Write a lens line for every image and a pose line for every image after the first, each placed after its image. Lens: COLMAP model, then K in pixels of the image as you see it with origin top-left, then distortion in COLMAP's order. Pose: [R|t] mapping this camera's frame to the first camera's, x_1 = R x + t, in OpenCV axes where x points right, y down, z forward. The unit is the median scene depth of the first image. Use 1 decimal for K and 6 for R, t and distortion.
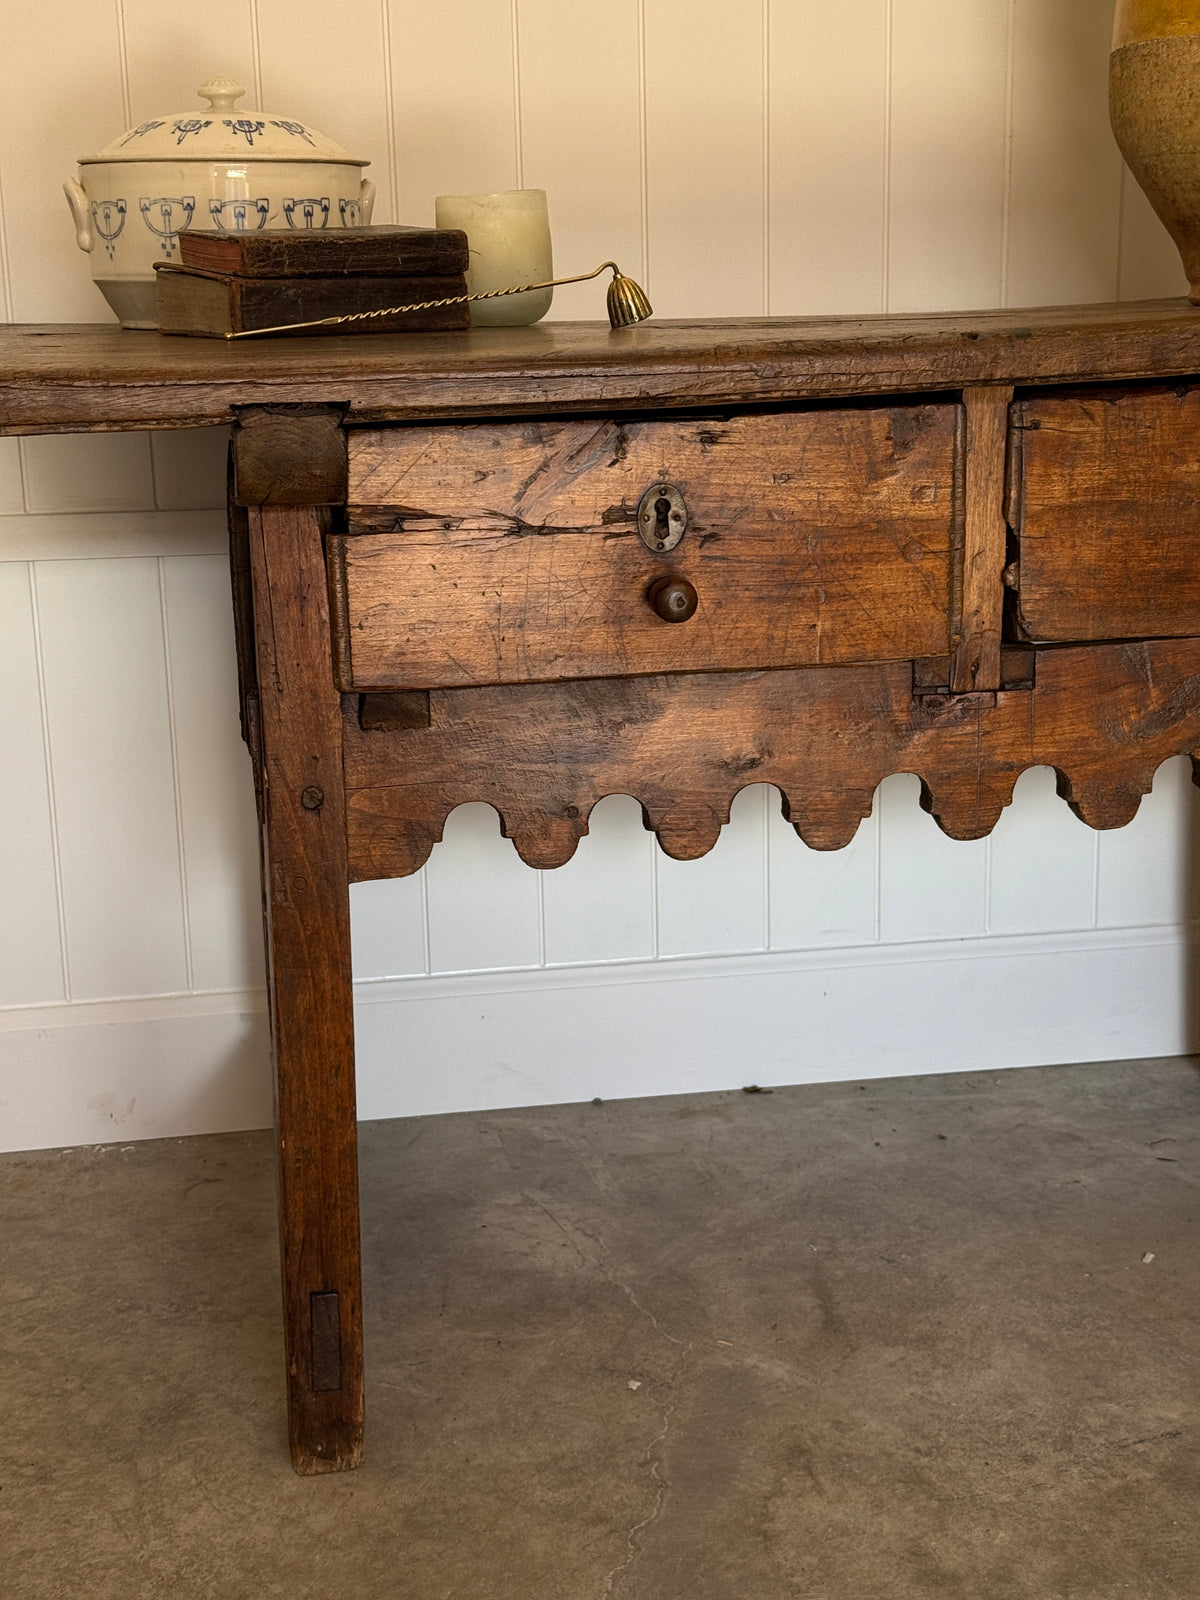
lens RADIAL K [[2250.6, 0, 578.0], [0, 2250.6, 805.3], [0, 0, 1]] dist [0.137003, 0.000000]
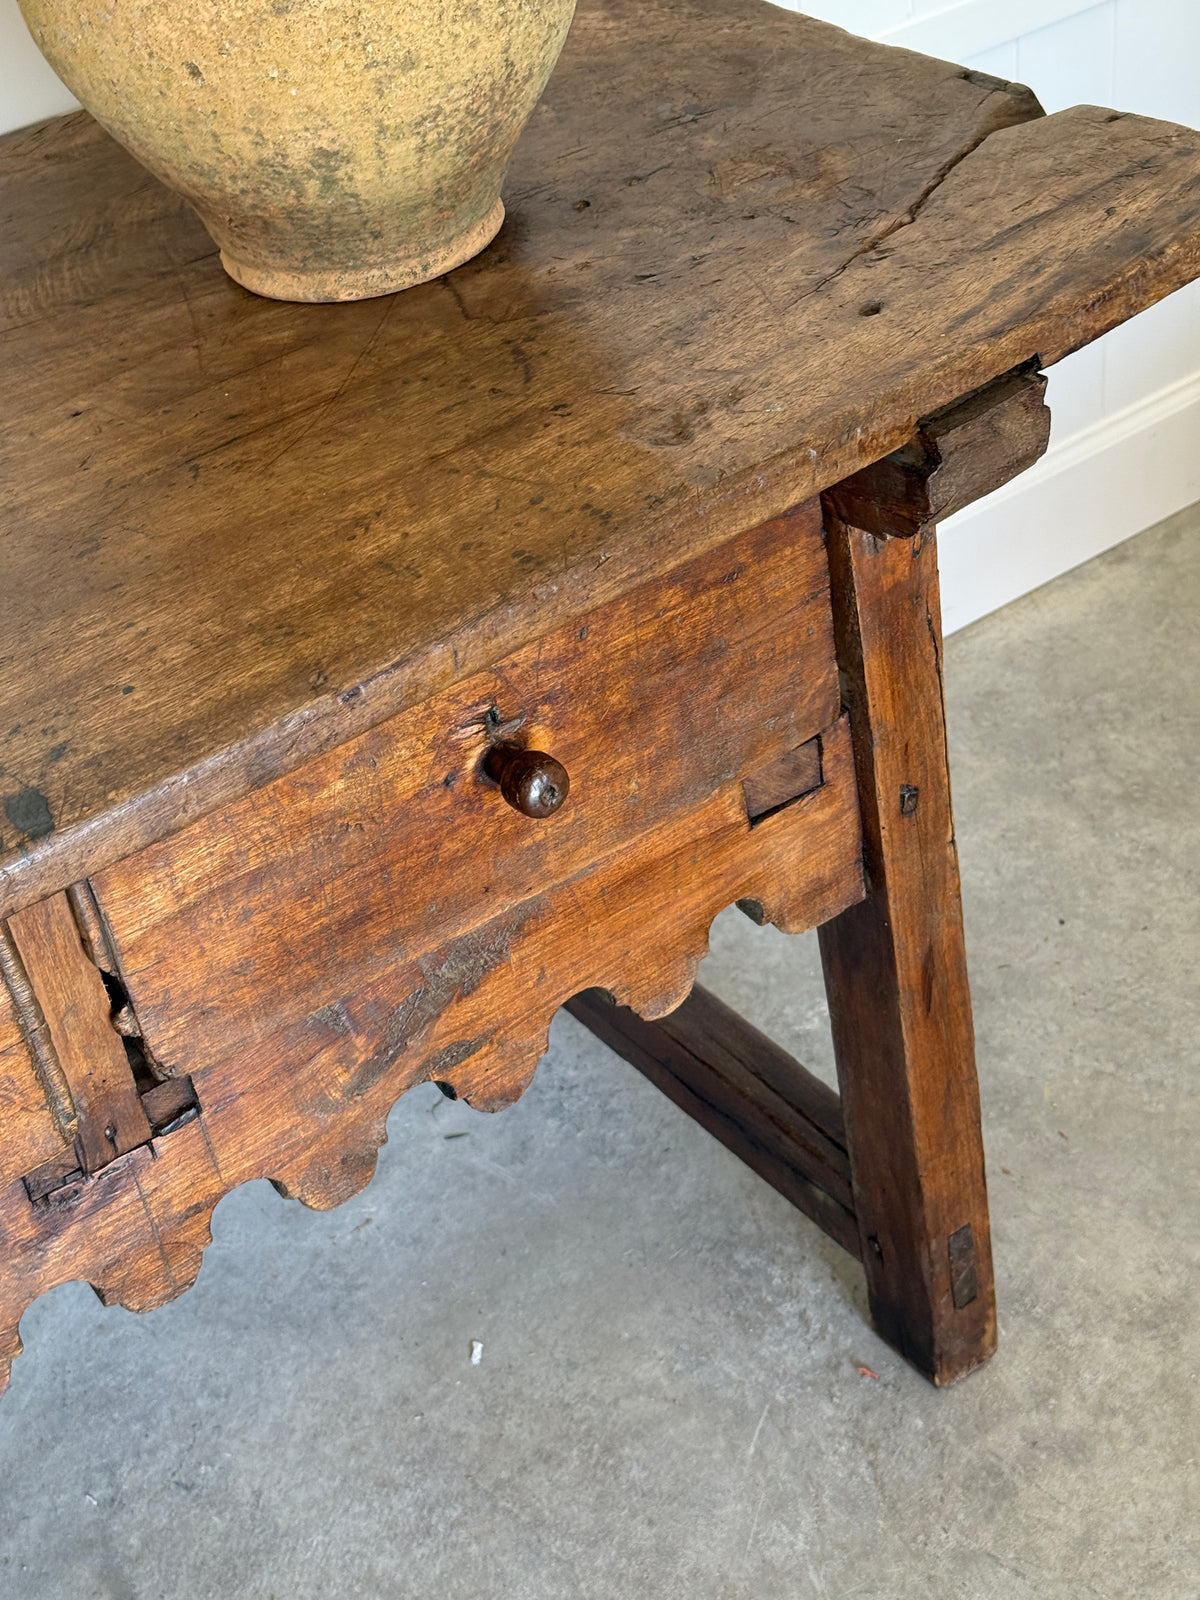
lens RADIAL K [[2250.6, 0, 581.6], [0, 2250.6, 817.0], [0, 0, 1]] dist [0.137003, 0.000000]
pose [[0.902125, -0.332596, 0.274863, 0.146982], [0.201853, 0.888343, 0.412434, -0.394047], [-0.381347, -0.316585, 0.868532, 0.386208]]
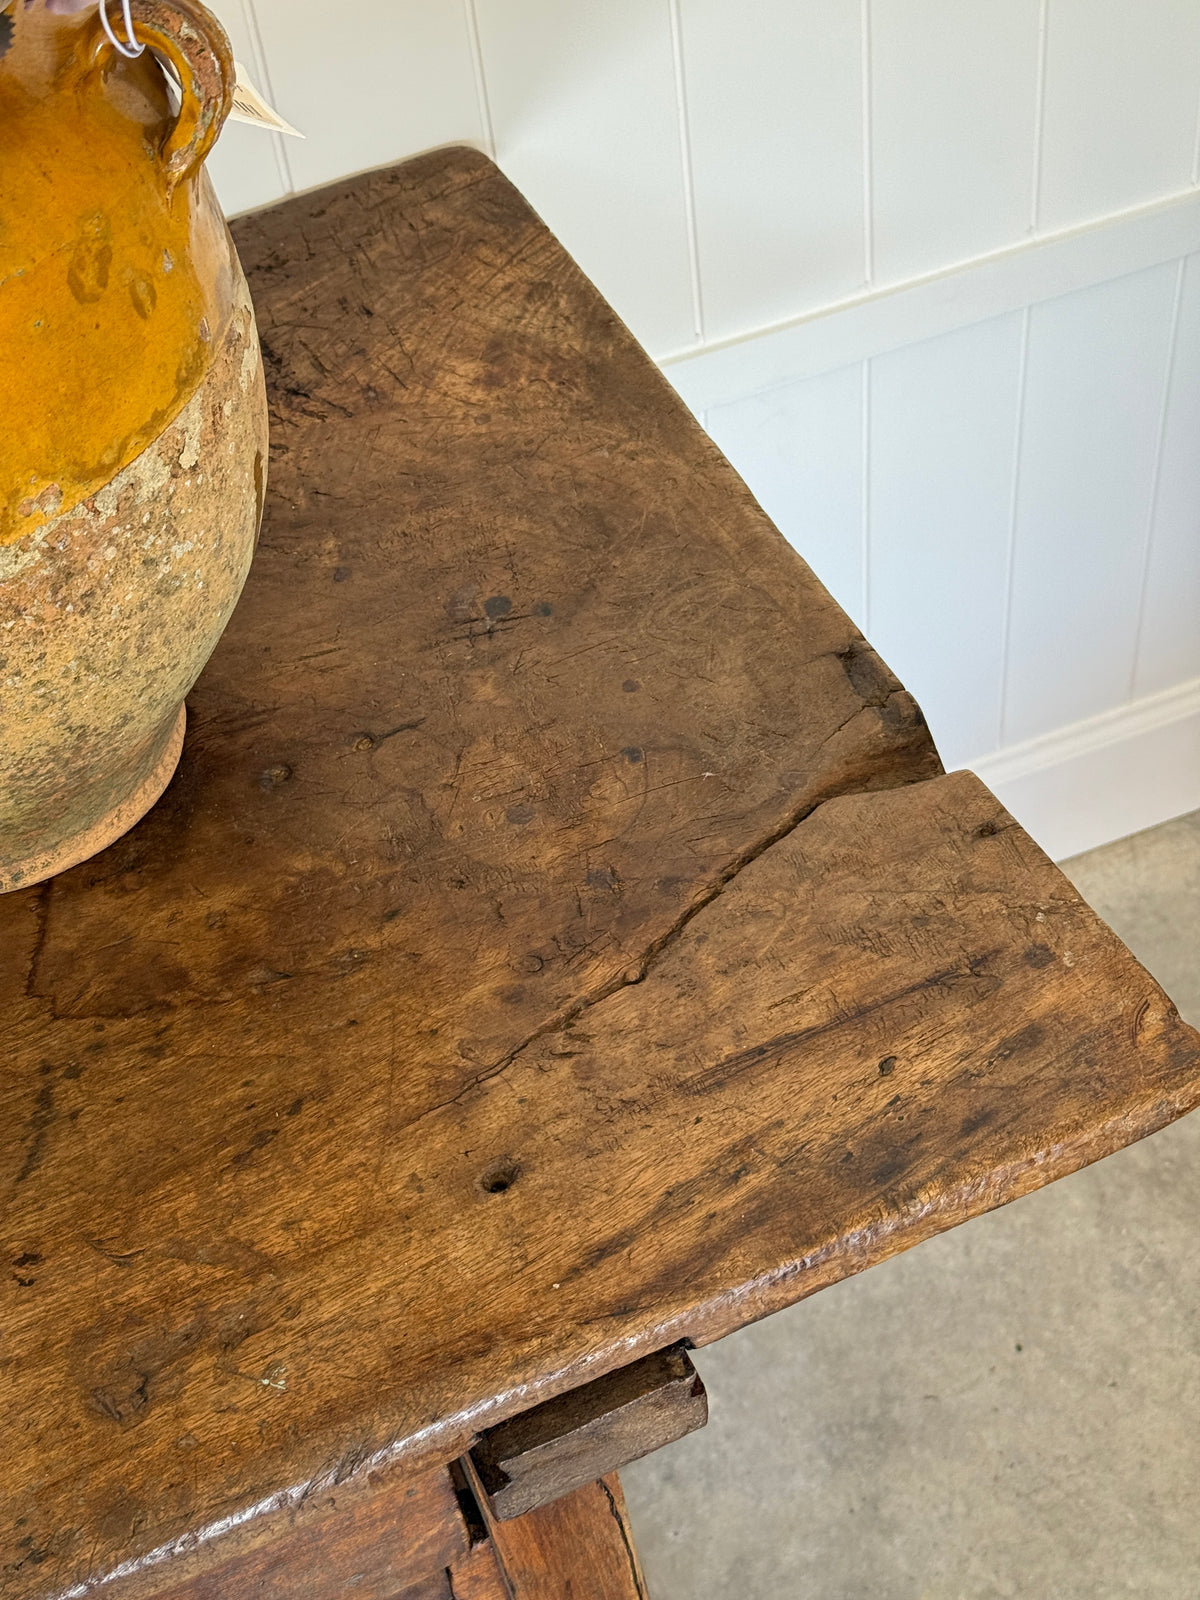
lens RADIAL K [[2250.6, 0, 597.4], [0, 2250.6, 814.2], [0, 0, 1]] dist [0.137003, 0.000000]
pose [[0.974863, -0.198989, 0.100230, 0.458921], [0.116052, 0.837504, 0.533965, -0.553221], [-0.190196, -0.508910, 0.839545, 0.632118]]
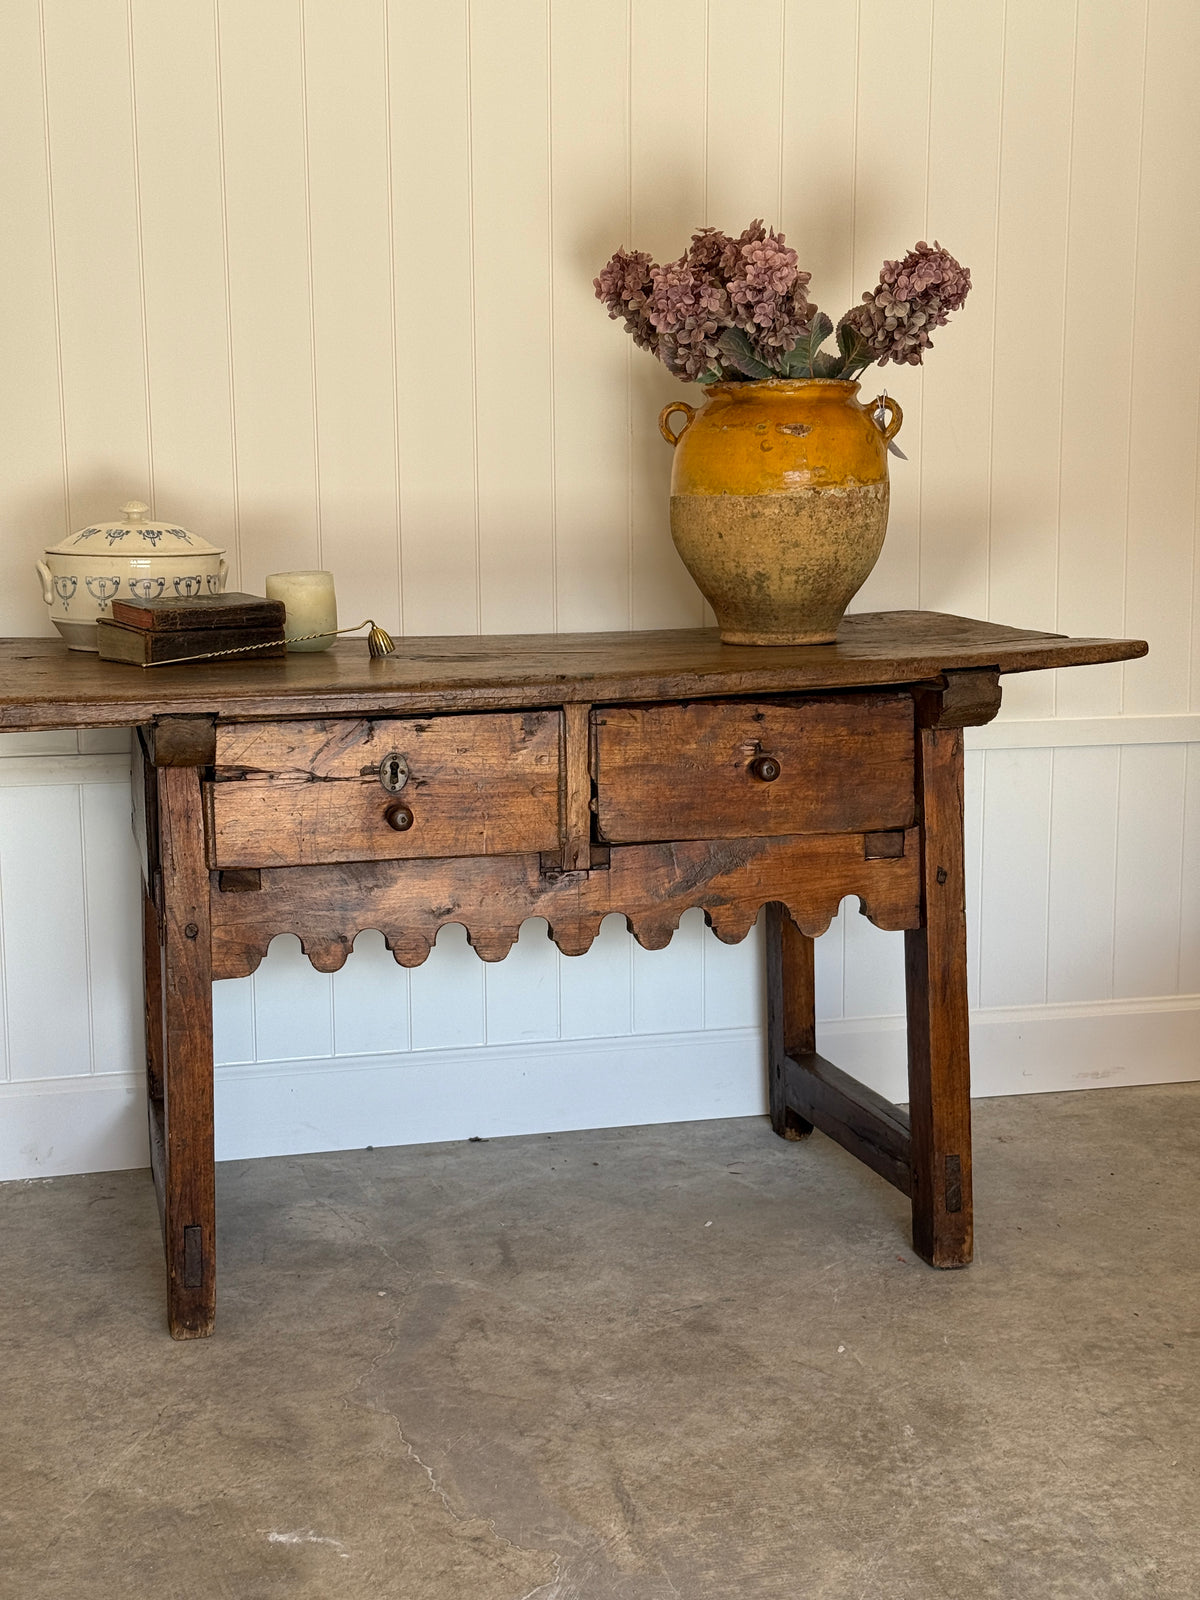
lens RADIAL K [[2250.6, 0, 609.7], [0, 2250.6, 813.1], [0, 0, 1]] dist [0.137003, 0.000000]
pose [[0.995768, 0.003252, 0.091842, 0.041137], [0.004095, 0.996811, -0.079695, 0.044666], [-0.091808, 0.079734, 0.992579, -0.738506]]
